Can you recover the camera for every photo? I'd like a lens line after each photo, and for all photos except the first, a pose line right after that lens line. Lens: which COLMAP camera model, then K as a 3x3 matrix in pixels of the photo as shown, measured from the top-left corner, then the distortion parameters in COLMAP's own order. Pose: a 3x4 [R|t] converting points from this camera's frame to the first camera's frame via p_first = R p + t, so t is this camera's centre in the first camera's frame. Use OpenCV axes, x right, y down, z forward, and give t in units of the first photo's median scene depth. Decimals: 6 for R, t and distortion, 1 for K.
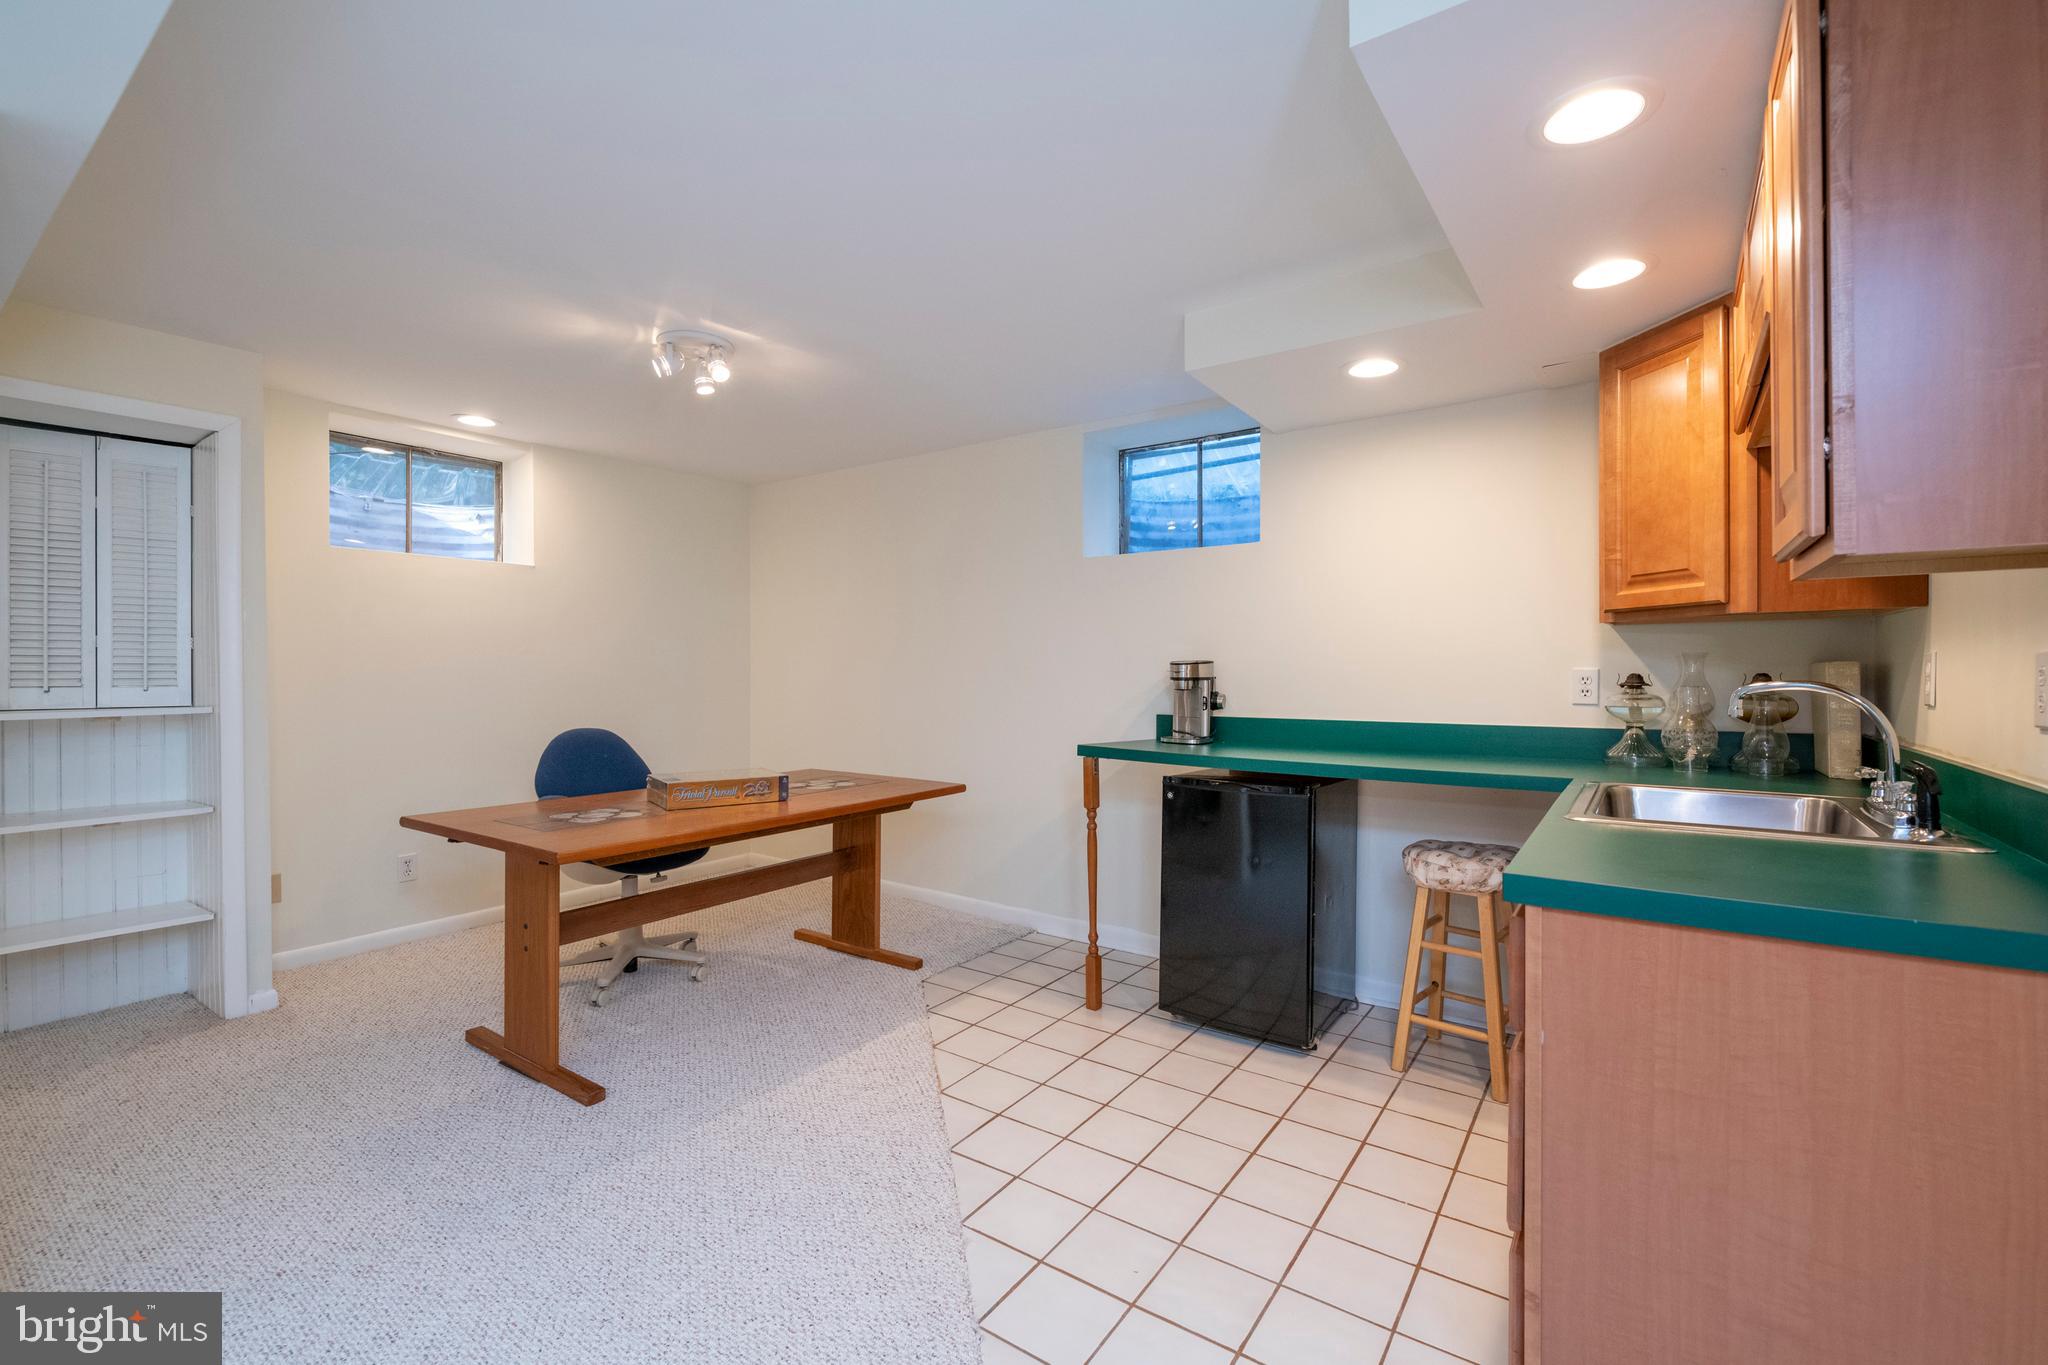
lens RADIAL K [[870.0, 0, 1038.3], [0, 870.0, 666.8], [0, 0, 1]] dist [0.011096, -0.005745]
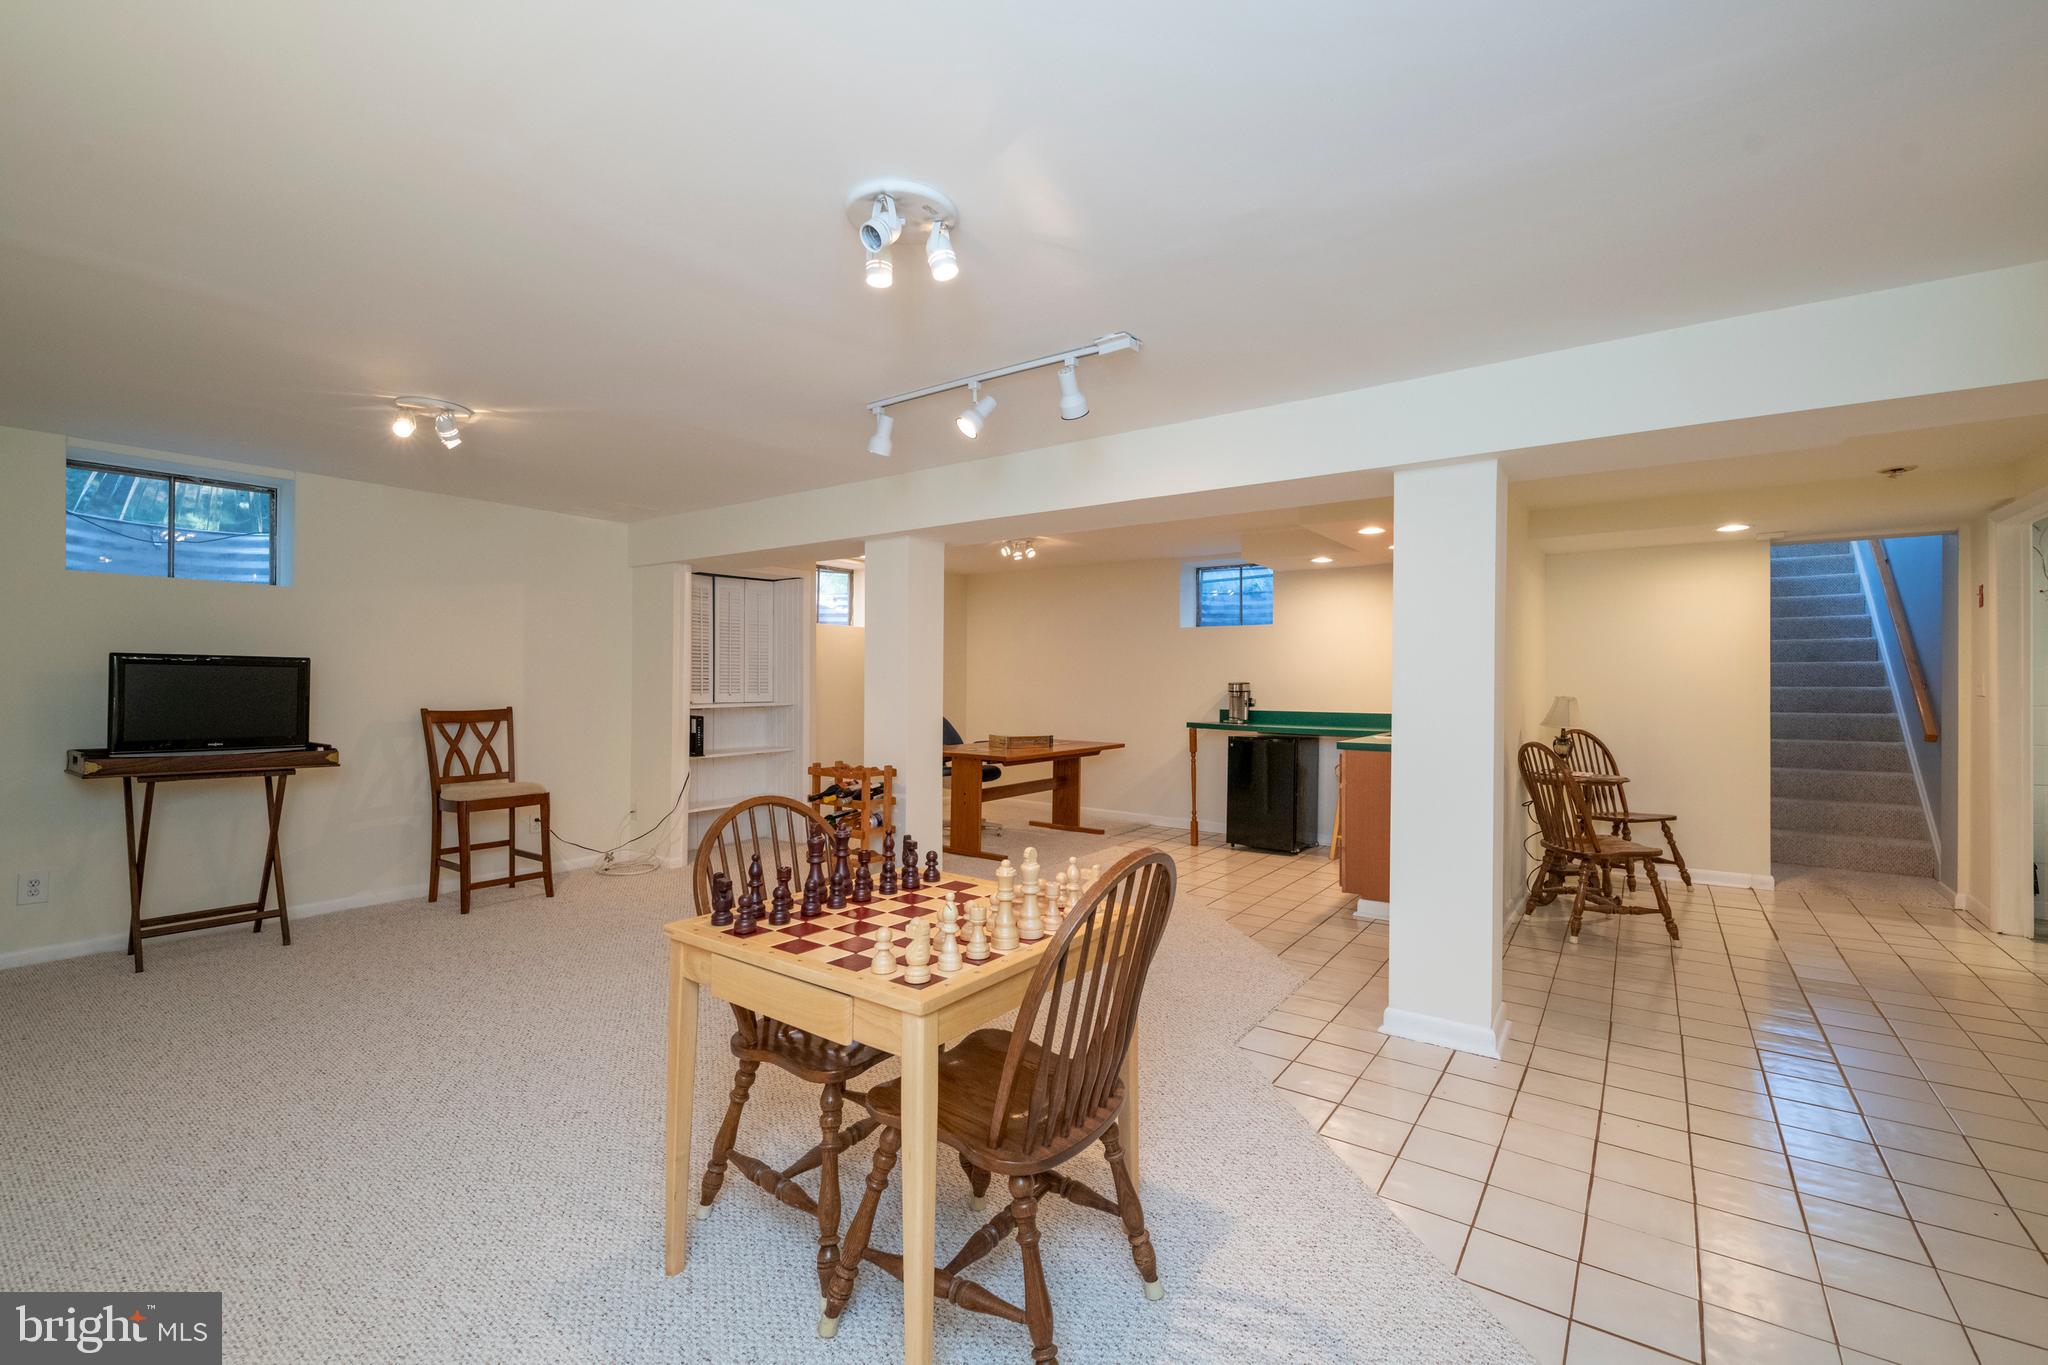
lens RADIAL K [[870.0, 0, 1016.3], [0, 870.0, 681.7], [0, 0, 1]] dist [0.011096, -0.005745]
pose [[0.999787, 0.007770, -0.019104, -0.307774], [-0.007671, 0.999957, 0.005233, -0.015879], [0.019144, -0.005086, 0.999804, -1.051424]]
